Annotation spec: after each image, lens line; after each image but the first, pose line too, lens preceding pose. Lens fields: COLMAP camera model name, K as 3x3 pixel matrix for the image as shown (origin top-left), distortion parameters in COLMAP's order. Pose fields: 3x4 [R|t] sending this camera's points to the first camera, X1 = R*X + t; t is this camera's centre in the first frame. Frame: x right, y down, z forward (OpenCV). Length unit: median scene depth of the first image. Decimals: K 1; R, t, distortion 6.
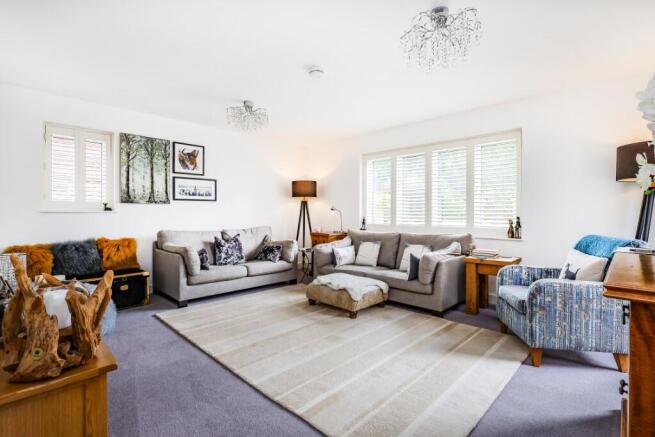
lens RADIAL K [[309.7, 0, 328.3], [0, 309.7, 215.0], [0, 0, 1]] dist [0.000655, 0.000123]
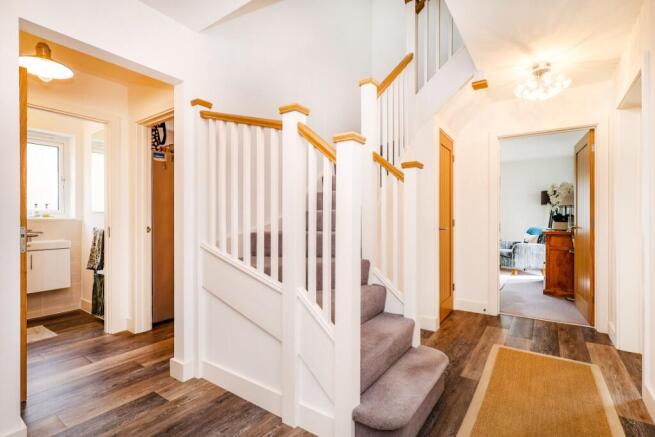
lens RADIAL K [[309.7, 0, 327.5], [0, 309.7, 218.6], [0, 0, 1]] dist [0.000655, 0.000123]
pose [[0.987135, -0.005407, 0.159795, -1.405814], [0.006586, 0.999955, -0.006852, -0.004738], [-0.159751, 0.007816, 0.987126, -1.439346]]
